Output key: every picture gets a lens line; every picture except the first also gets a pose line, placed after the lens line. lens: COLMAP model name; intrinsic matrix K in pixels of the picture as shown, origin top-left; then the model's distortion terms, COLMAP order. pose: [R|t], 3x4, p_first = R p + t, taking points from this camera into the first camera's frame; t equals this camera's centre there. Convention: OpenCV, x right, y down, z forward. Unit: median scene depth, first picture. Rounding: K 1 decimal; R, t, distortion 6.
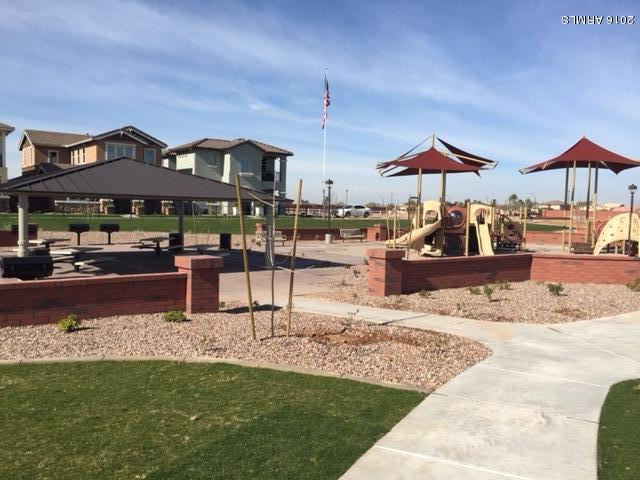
lens RADIAL K [[529.6, 0, 318.8], [0, 529.6, 226.6], [0, 0, 1]] dist [0.002991, -0.000590]
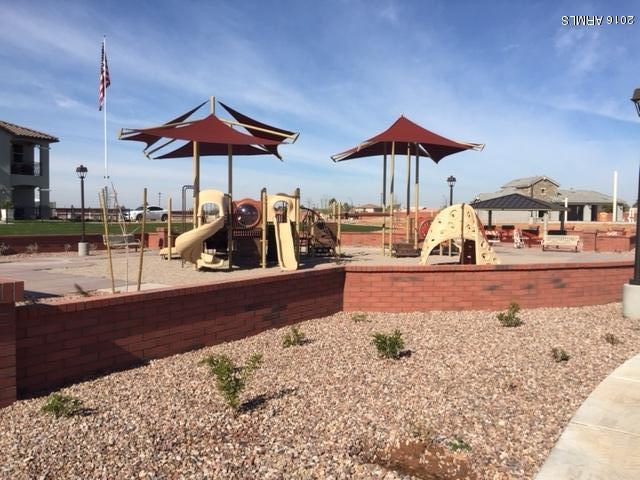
lens RADIAL K [[529.6, 0, 318.8], [0, 529.6, 226.6], [0, 0, 1]] dist [0.002991, -0.000590]
pose [[0.947876, -0.021197, 0.317934, 0.107029], [0.024502, 0.999679, -0.006399, 0.005803], [-0.317697, 0.013856, 0.948091, 0.255240]]
